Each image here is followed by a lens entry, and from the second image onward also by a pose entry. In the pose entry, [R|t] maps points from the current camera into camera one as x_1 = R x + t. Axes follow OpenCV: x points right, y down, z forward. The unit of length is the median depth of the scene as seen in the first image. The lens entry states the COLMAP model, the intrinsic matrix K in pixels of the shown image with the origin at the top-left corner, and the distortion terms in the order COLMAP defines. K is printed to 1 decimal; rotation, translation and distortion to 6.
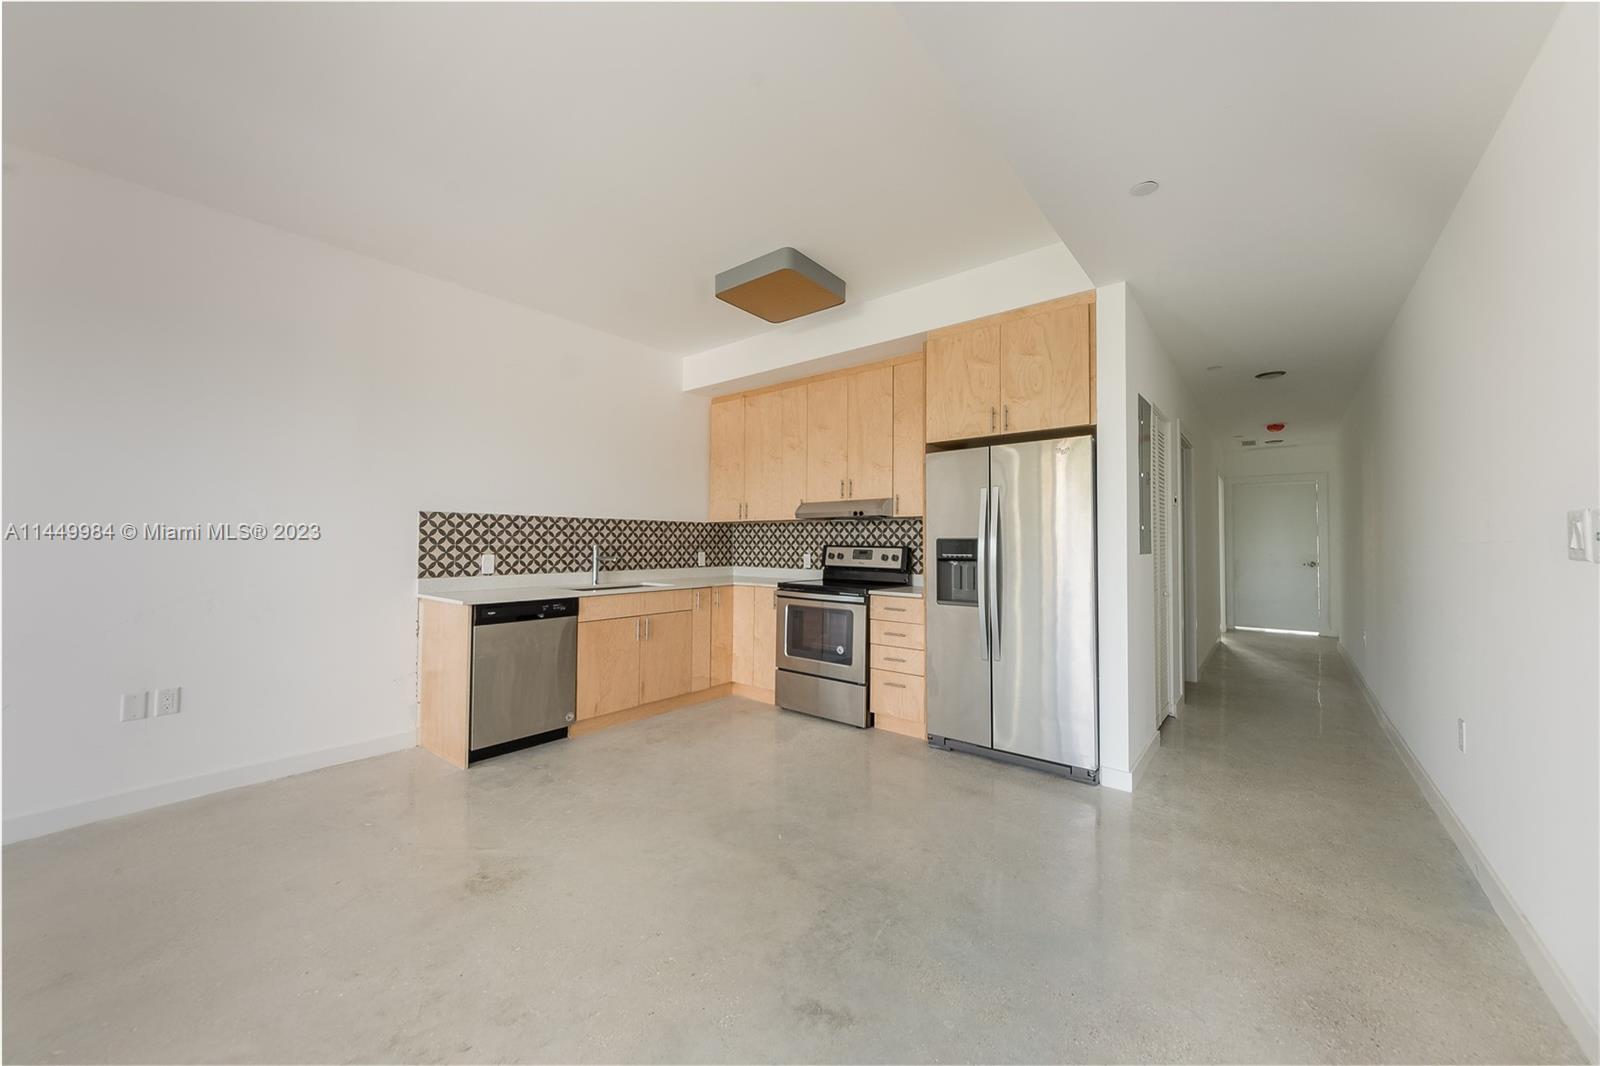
lens RADIAL K [[601.2, 0, 797.1], [0, 601.2, 526.1], [0, 0, 1]] dist [-0.013536, 0.001488]
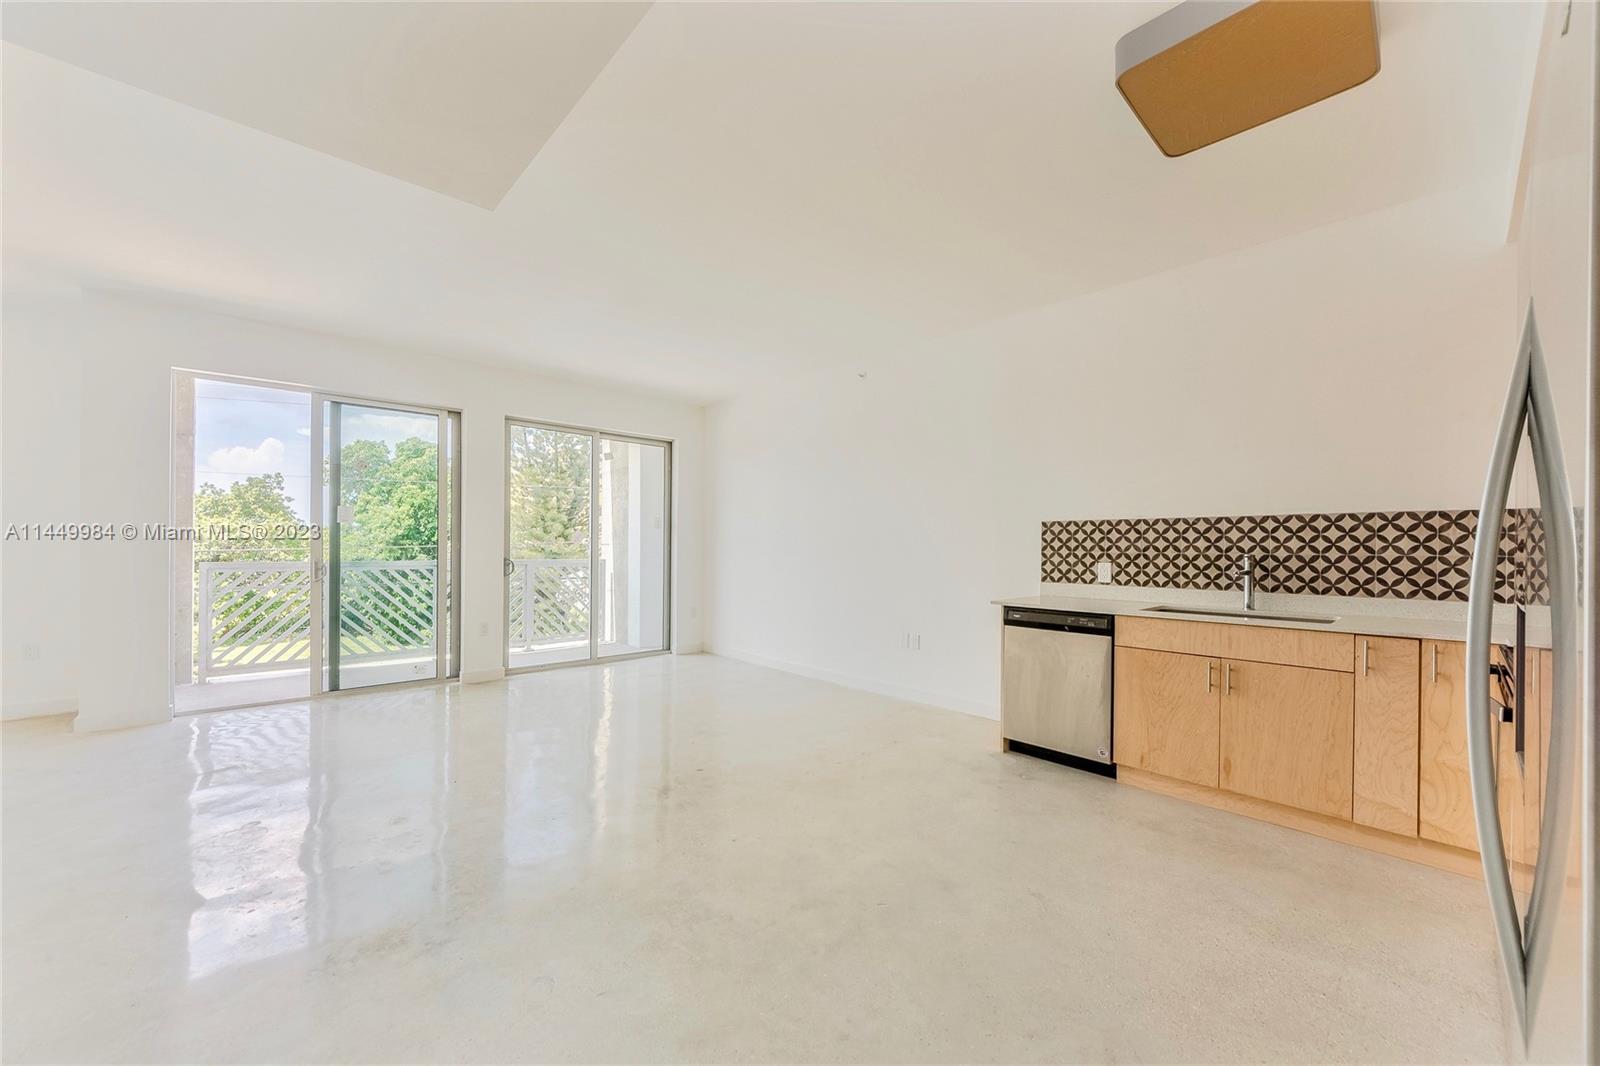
lens RADIAL K [[601.2, 0, 756.1], [0, 601.2, 549.5], [0, 0, 1]] dist [-0.013536, 0.001488]
pose [[-0.191837, -0.001625, -0.981426, 0.497549], [0.020851, 0.999766, -0.005731, 0.019804], [0.981205, -0.021563, -0.191758, 0.612641]]
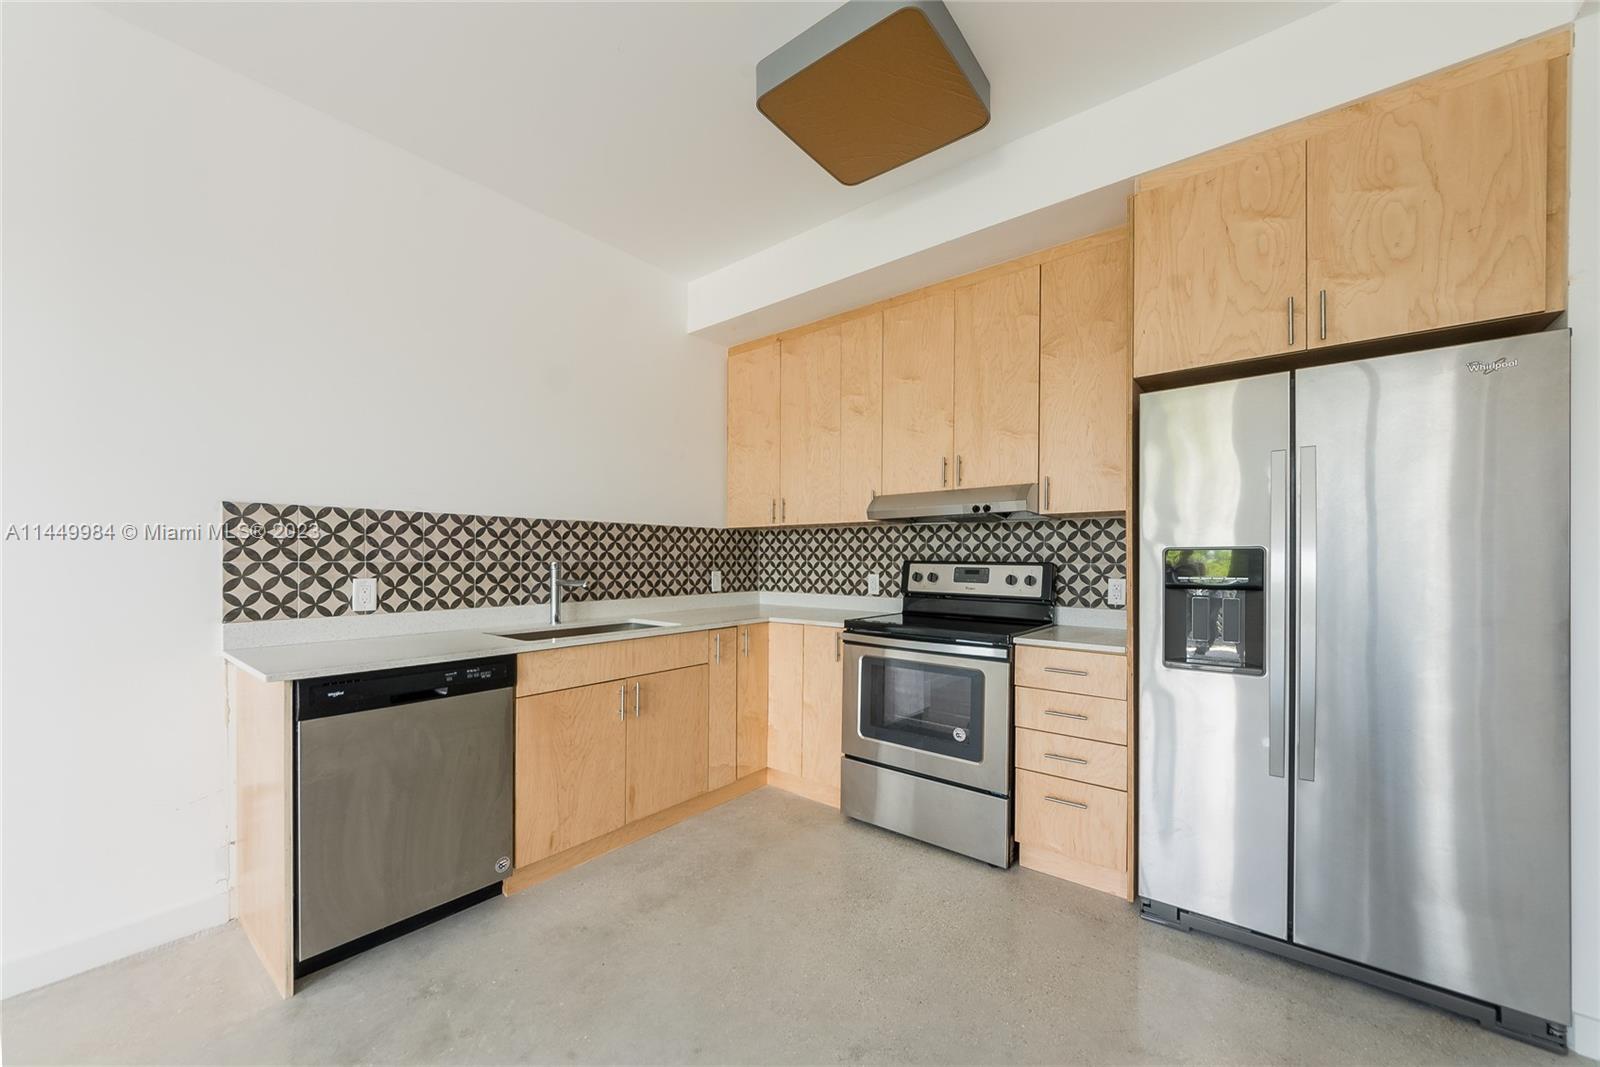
lens RADIAL K [[601.2, 0, 788.4], [0, 601.2, 562.6], [0, 0, 1]] dist [-0.013536, 0.001488]
pose [[0.999997, -0.002279, -0.000091, -0.097294], [0.002281, 0.999400, 0.034547, 0.012374], [0.000013, -0.034547, 0.999403, 0.399357]]
